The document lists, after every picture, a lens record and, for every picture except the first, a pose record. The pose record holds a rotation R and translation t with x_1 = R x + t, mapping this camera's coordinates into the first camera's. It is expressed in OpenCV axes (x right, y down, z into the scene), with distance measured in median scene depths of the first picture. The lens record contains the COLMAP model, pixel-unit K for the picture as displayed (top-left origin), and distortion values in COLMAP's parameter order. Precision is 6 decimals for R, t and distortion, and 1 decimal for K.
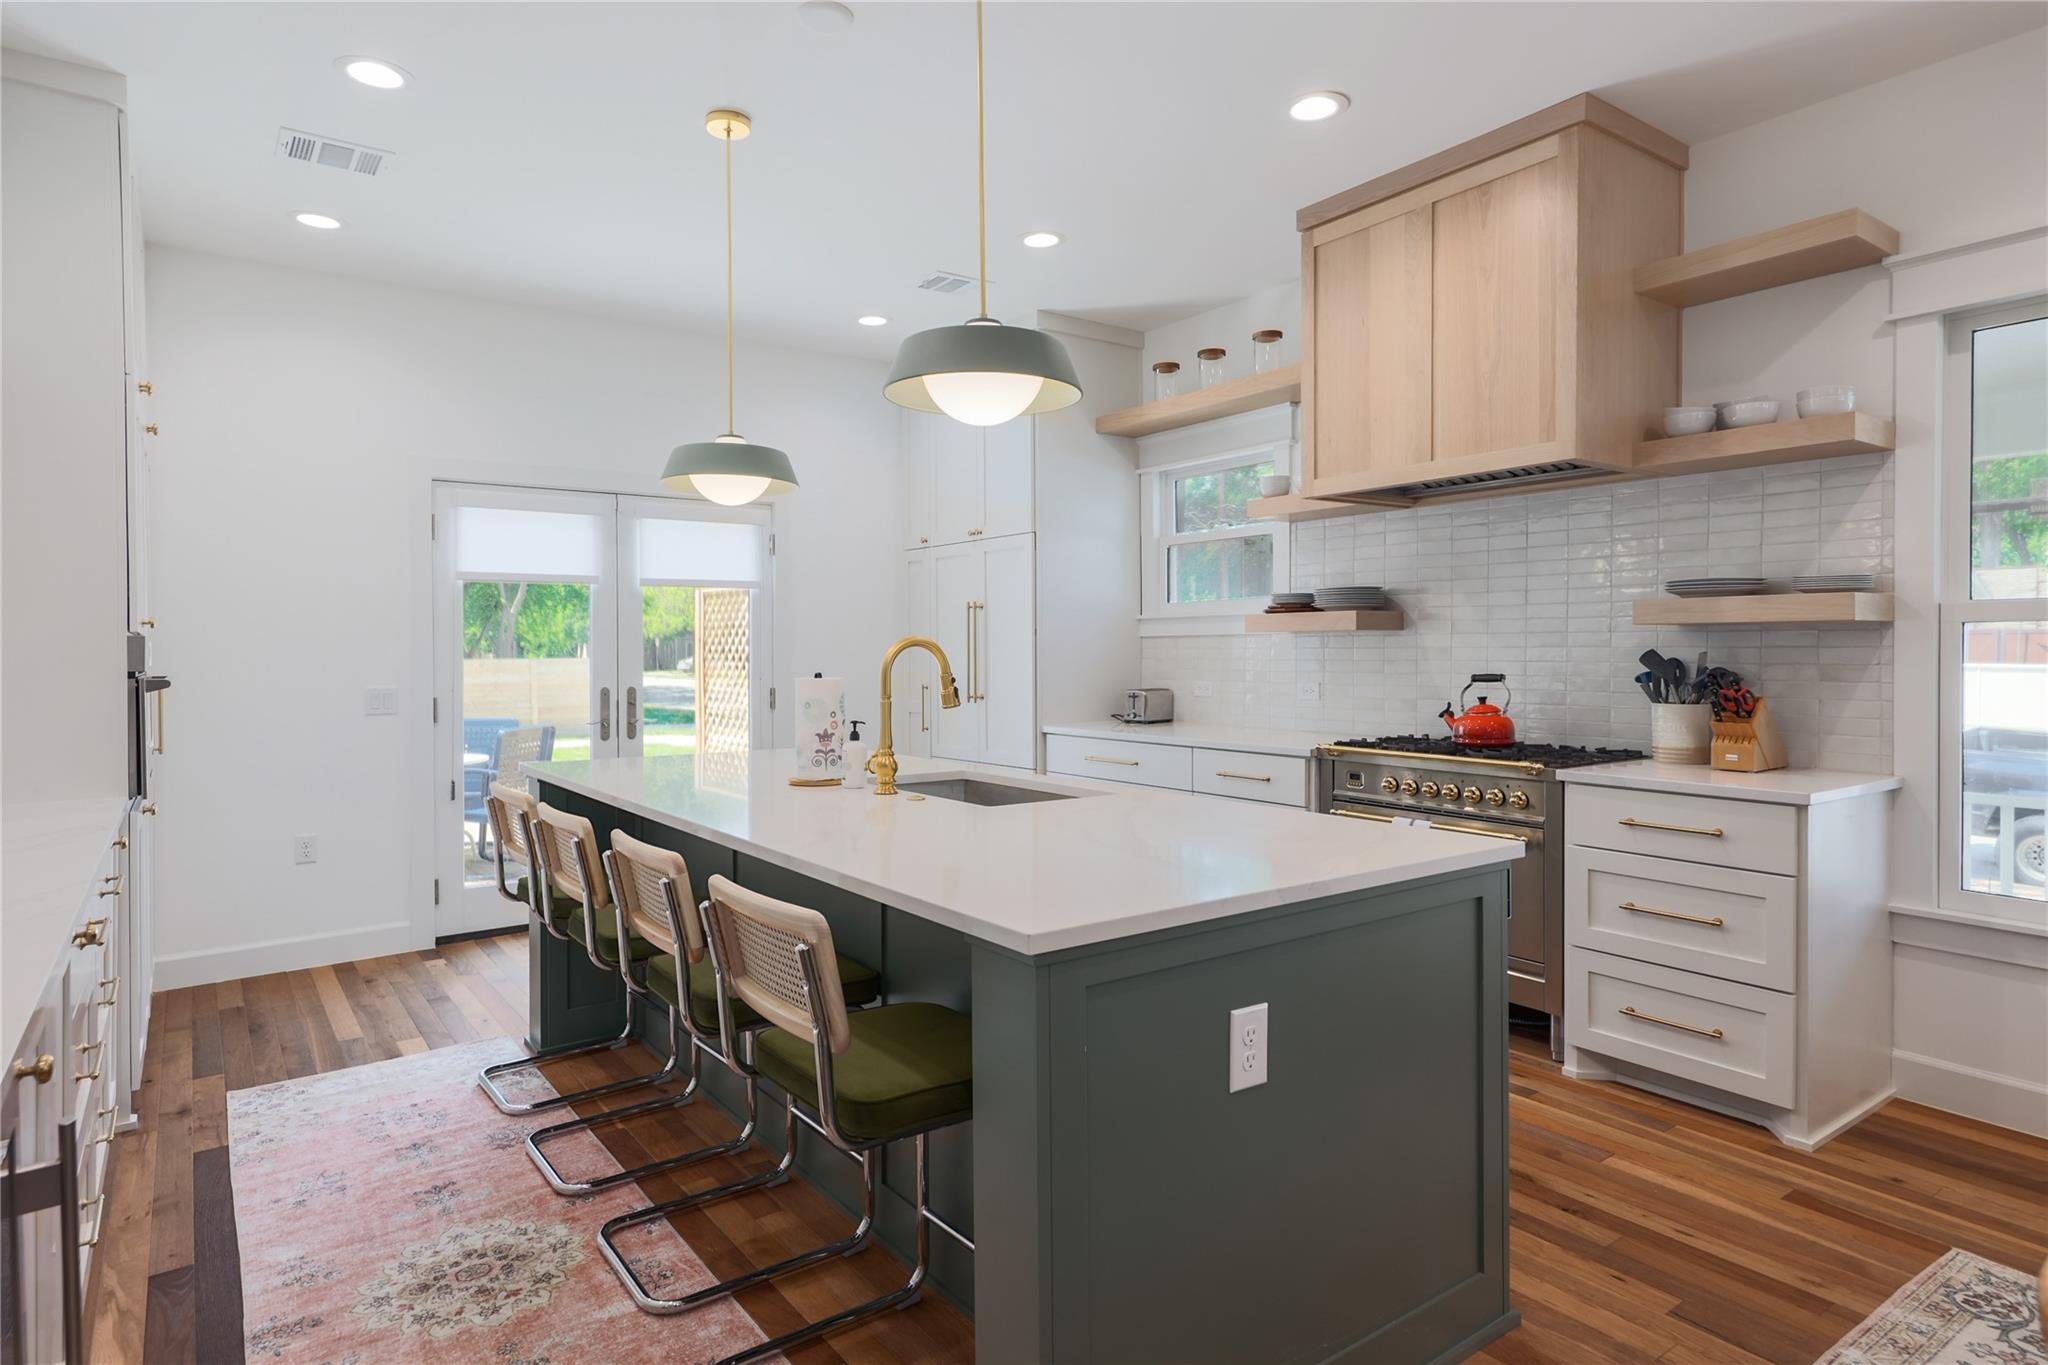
lens RADIAL K [[1133.8, 0, 1021.7], [0, 1133.8, 662.8], [0, 0, 1]] dist [0.023868, -0.002315]
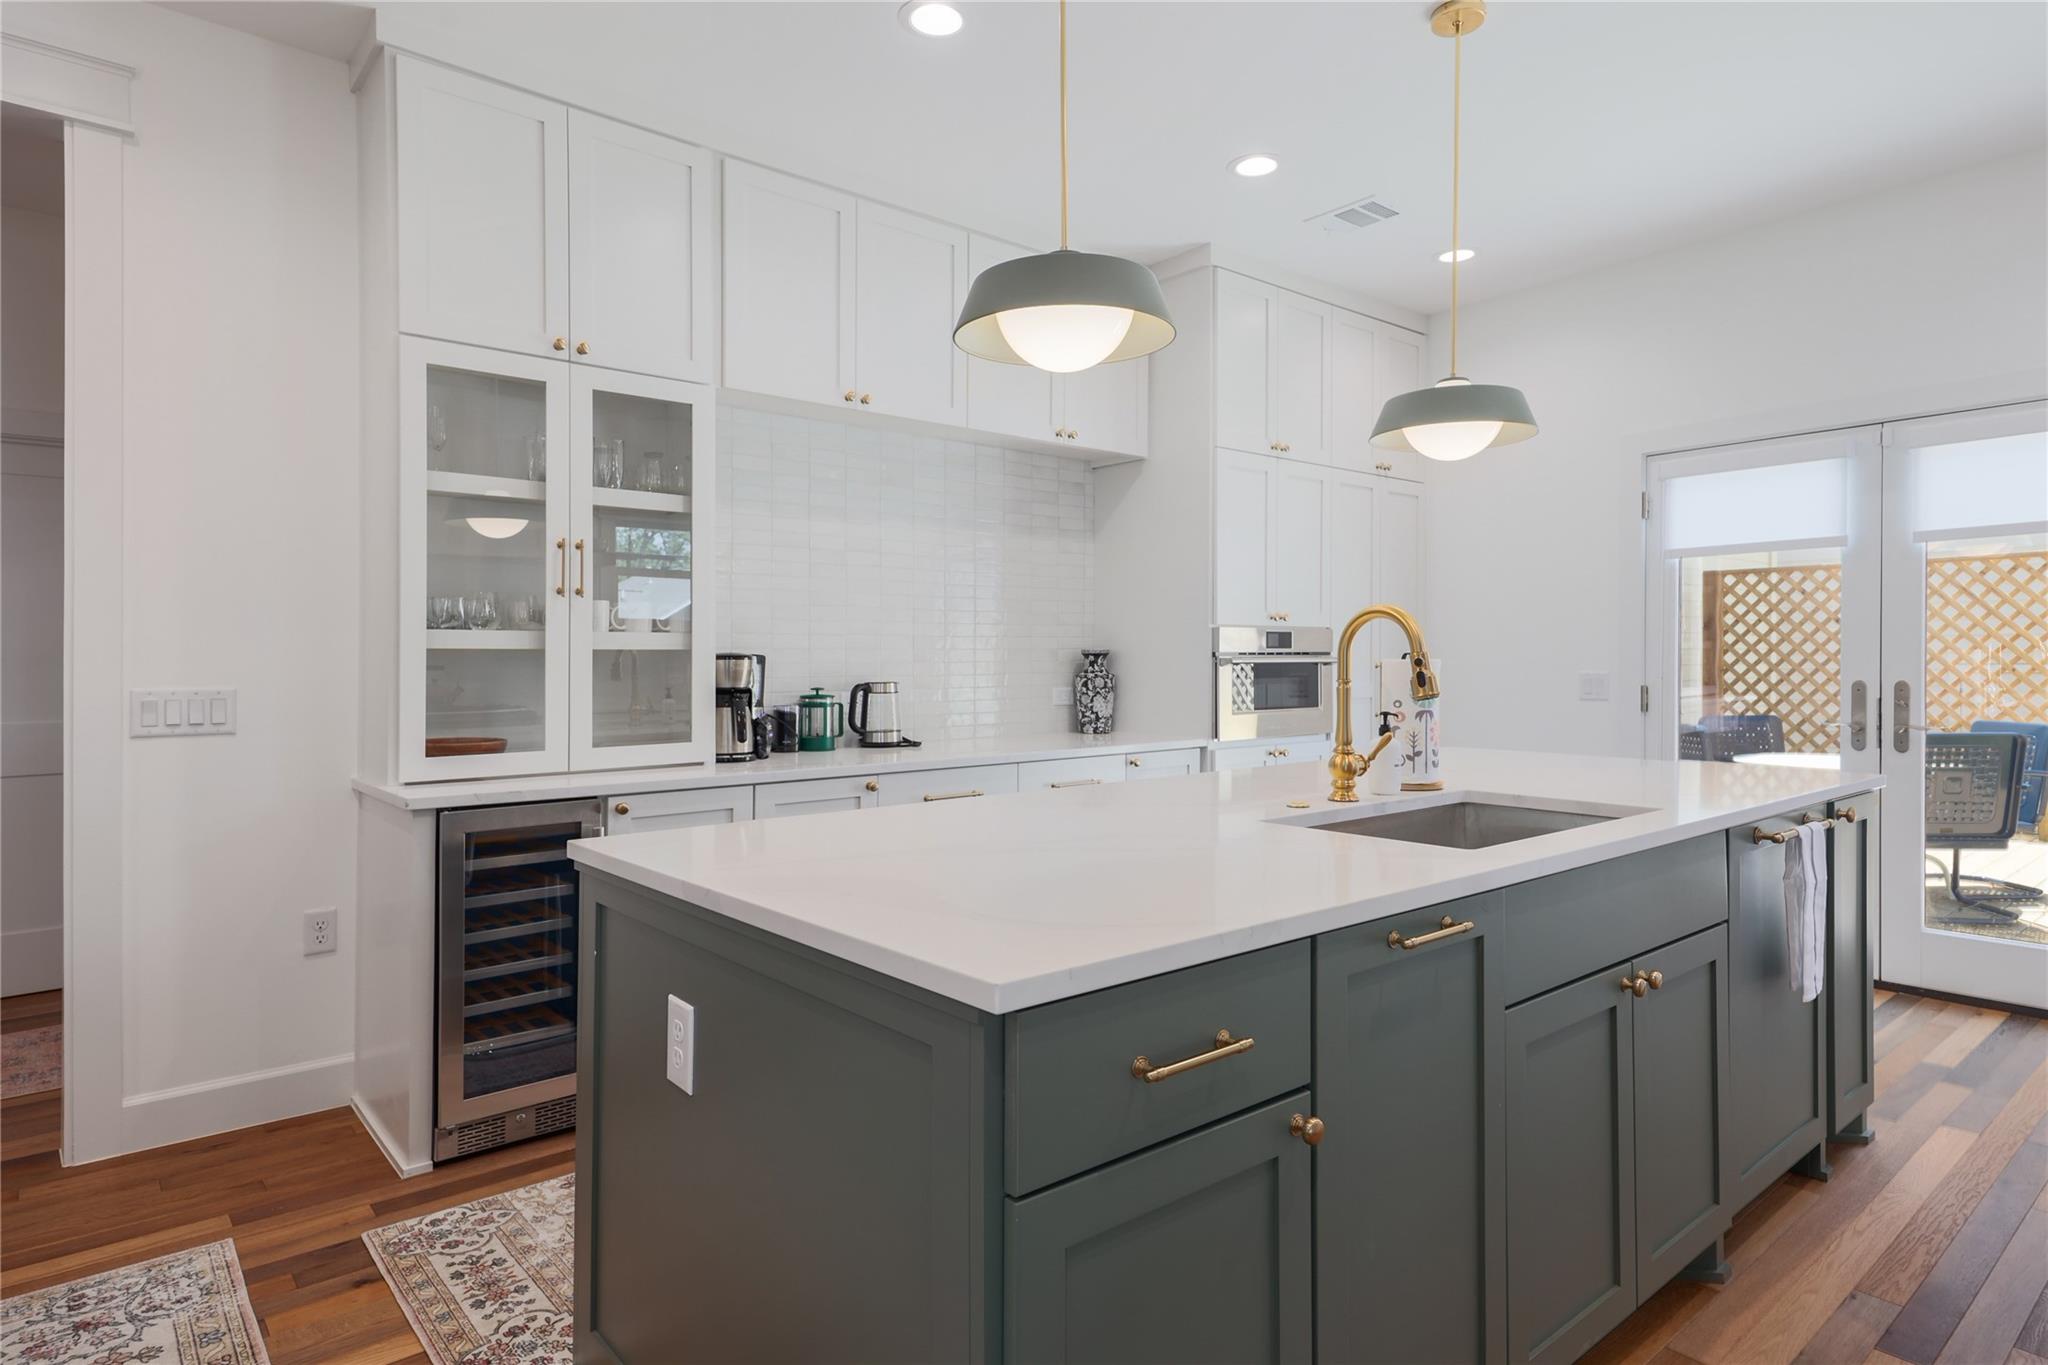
lens RADIAL K [[1133.8, 0, 1030.2], [0, 1133.8, 667.3], [0, 0, 1]] dist [0.023868, -0.002315]
pose [[0.068071, 0.006572, -0.997659, 0.573184], [-0.000612, 0.999978, 0.006545, 0.012554], [0.997680, 0.000165, 0.068073, 0.614124]]
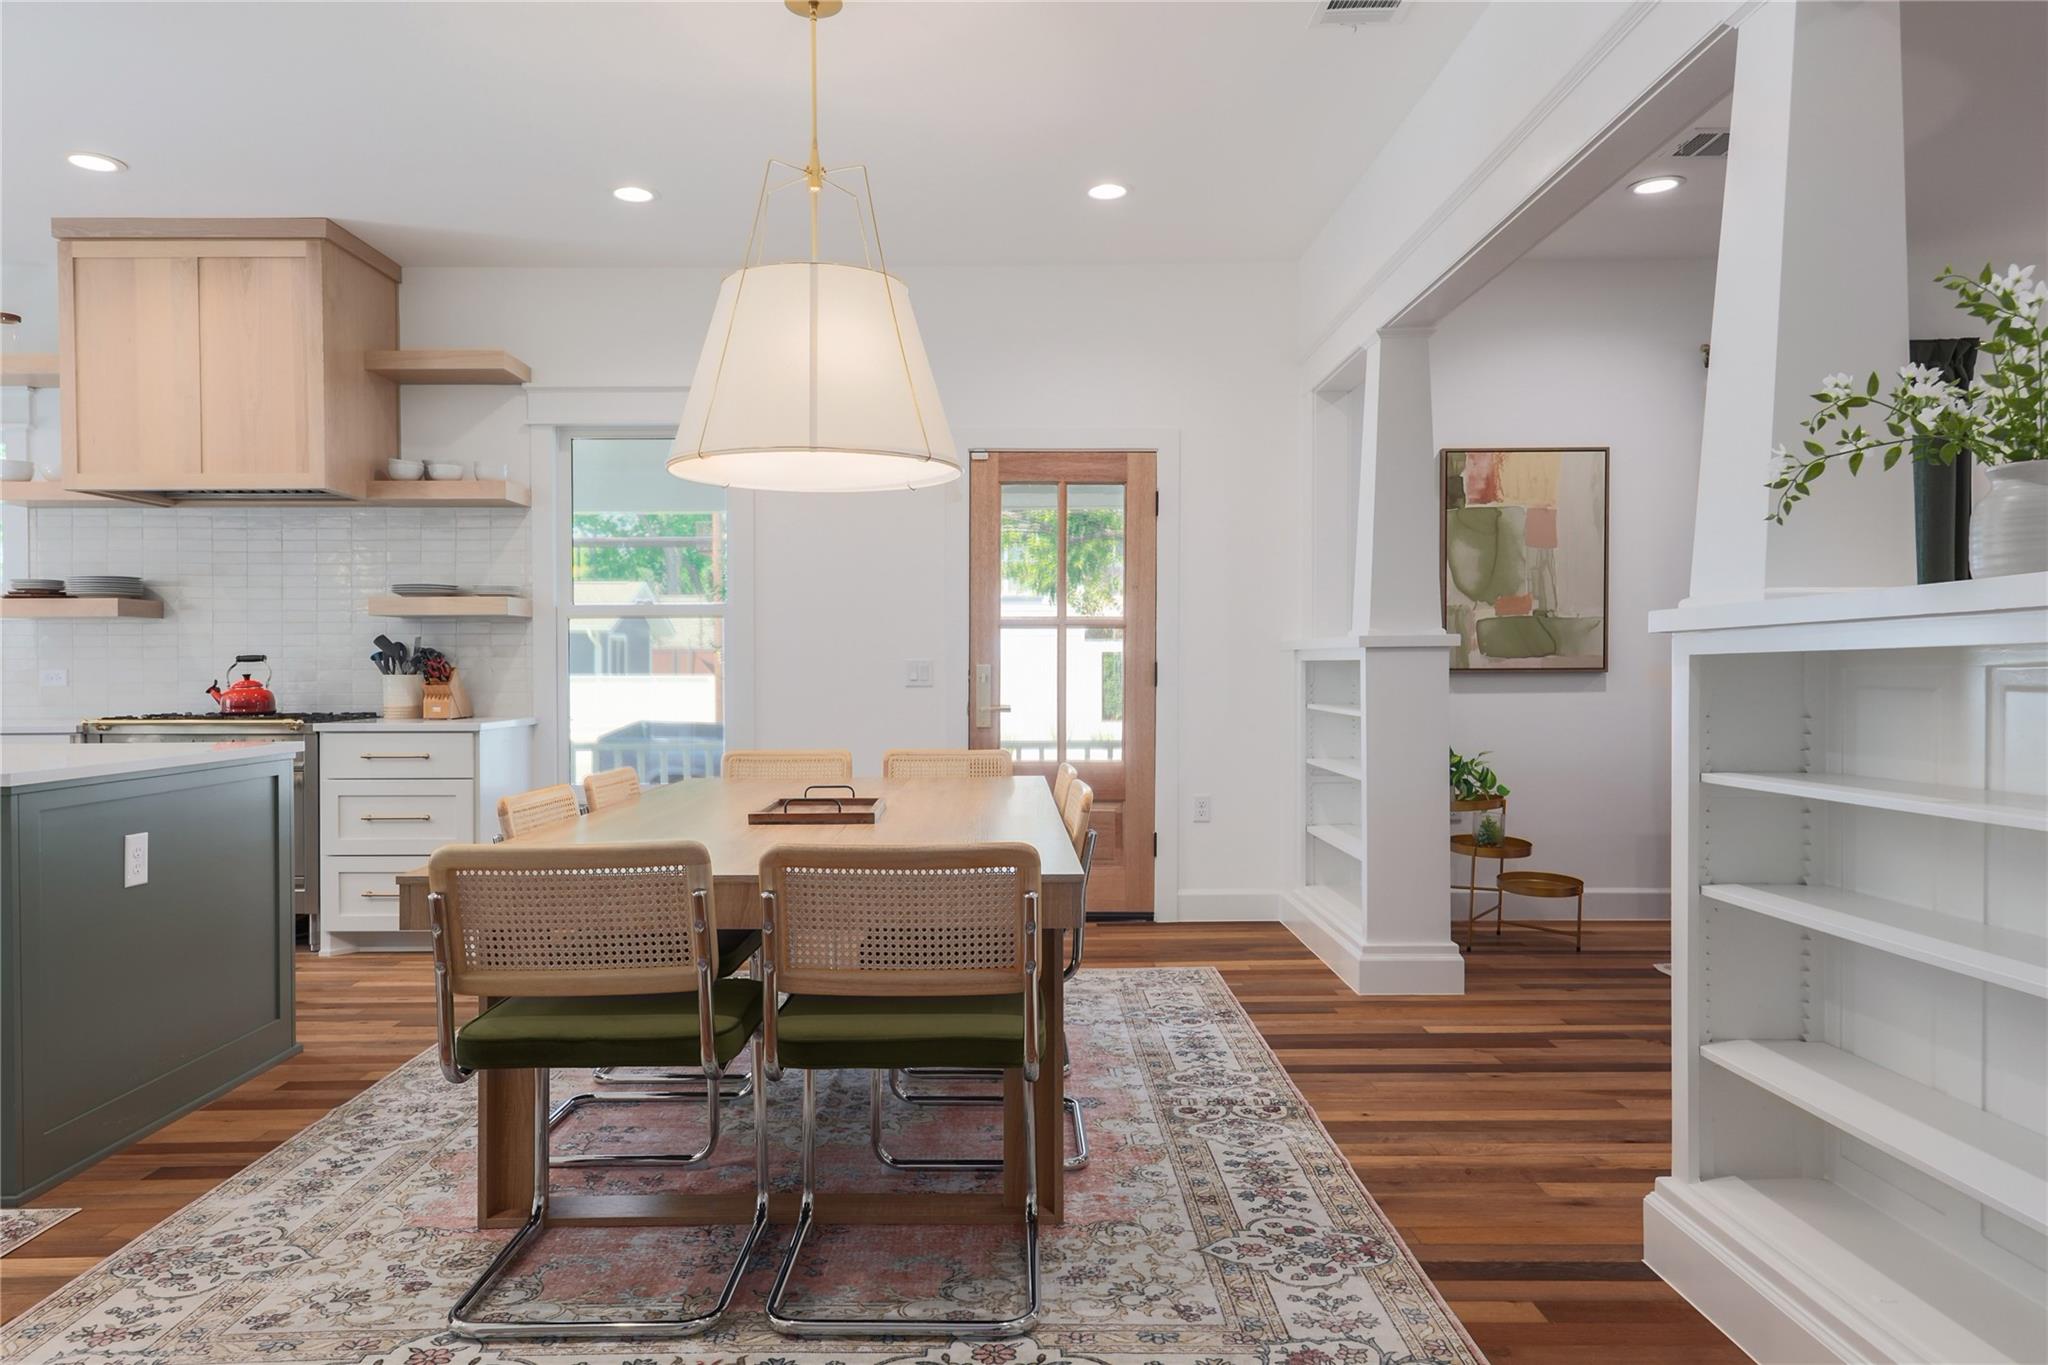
lens RADIAL K [[1333.5, 0, 1017.9], [0, 1333.5, 682.2], [0, 0, 1]] dist [0.014905, -0.007354]
pose [[0.584962, -0.008107, 0.811020, -0.293236], [0.011008, 0.999937, 0.002056, 0.049849], [-0.810986, 0.007725, 0.585014, -0.536807]]
